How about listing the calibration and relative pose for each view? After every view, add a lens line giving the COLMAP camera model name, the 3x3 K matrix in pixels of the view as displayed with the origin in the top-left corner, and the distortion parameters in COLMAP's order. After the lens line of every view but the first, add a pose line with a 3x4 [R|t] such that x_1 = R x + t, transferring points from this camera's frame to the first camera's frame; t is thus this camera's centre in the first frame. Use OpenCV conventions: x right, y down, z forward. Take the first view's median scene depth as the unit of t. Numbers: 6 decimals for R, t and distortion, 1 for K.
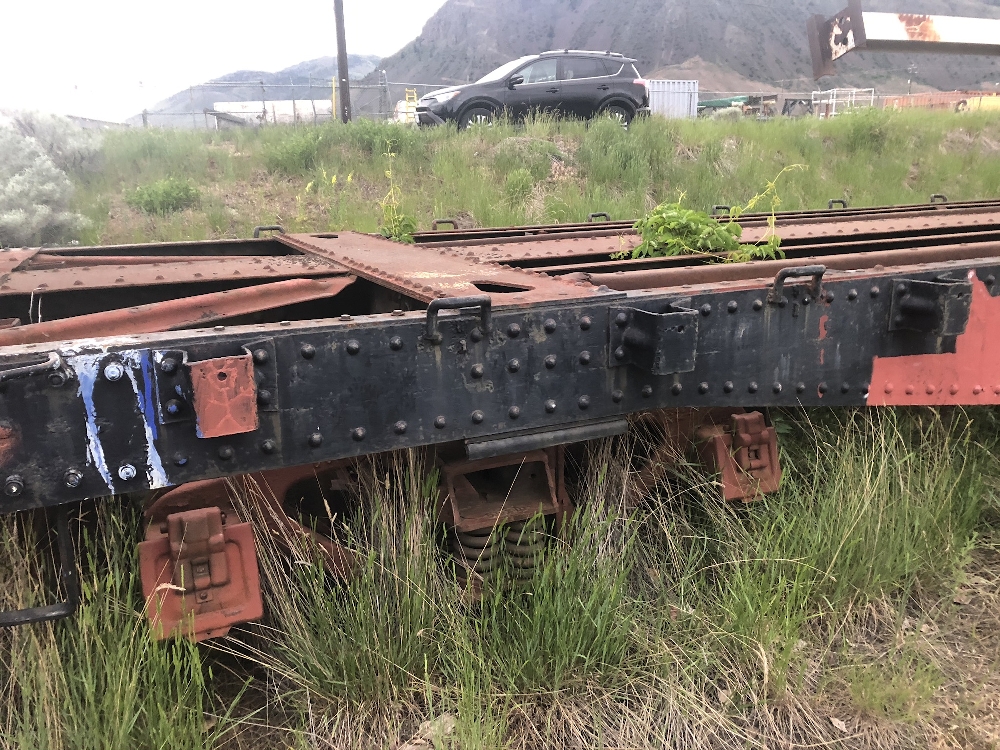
lens RADIAL K [[863.9, 0, 500.0], [0, 863.9, 375.0], [0, 0, 1]] dist [0.032073, -0.012475]
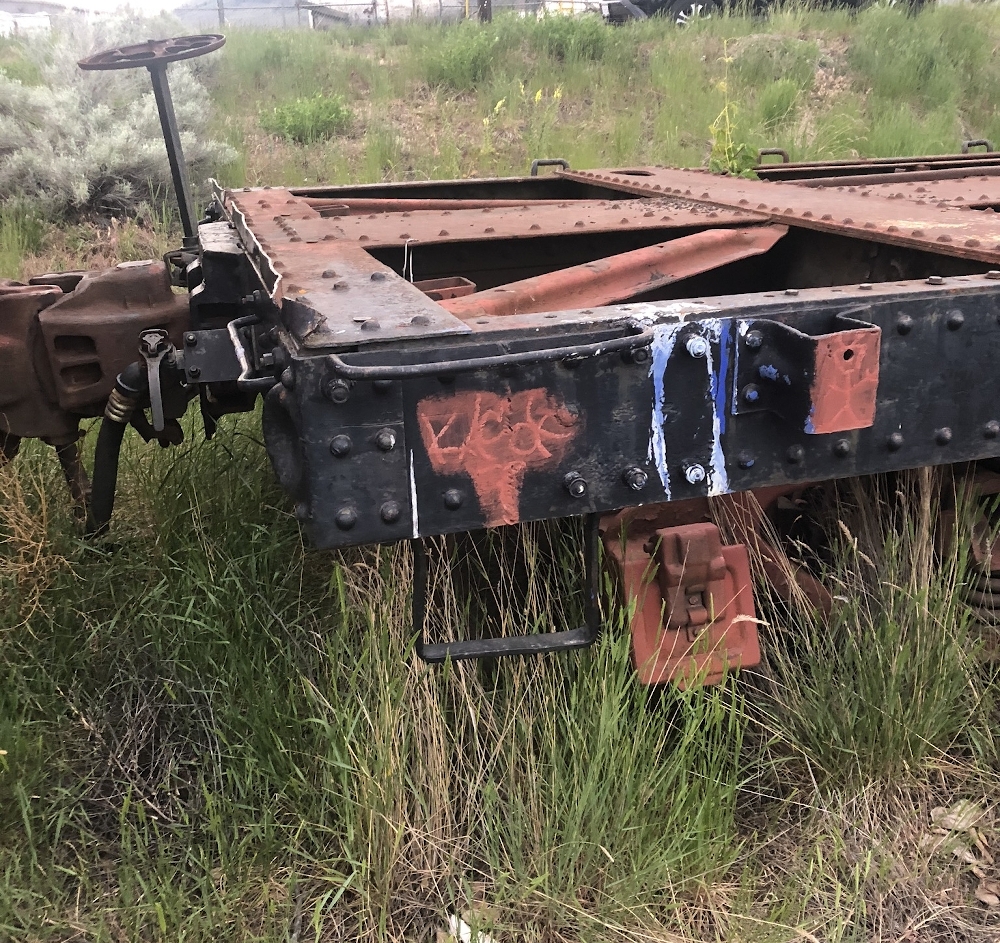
lens RADIAL K [[1136.6, 0, 500.0], [0, 1136.6, 471.5], [0, 0, 1]] dist [0.140250, -0.349299]
pose [[0.991842, 0.037252, -0.121908, -0.434417], [-0.025744, 0.995178, 0.094644, 0.014022], [0.124846, -0.090733, 0.988019, -0.048449]]
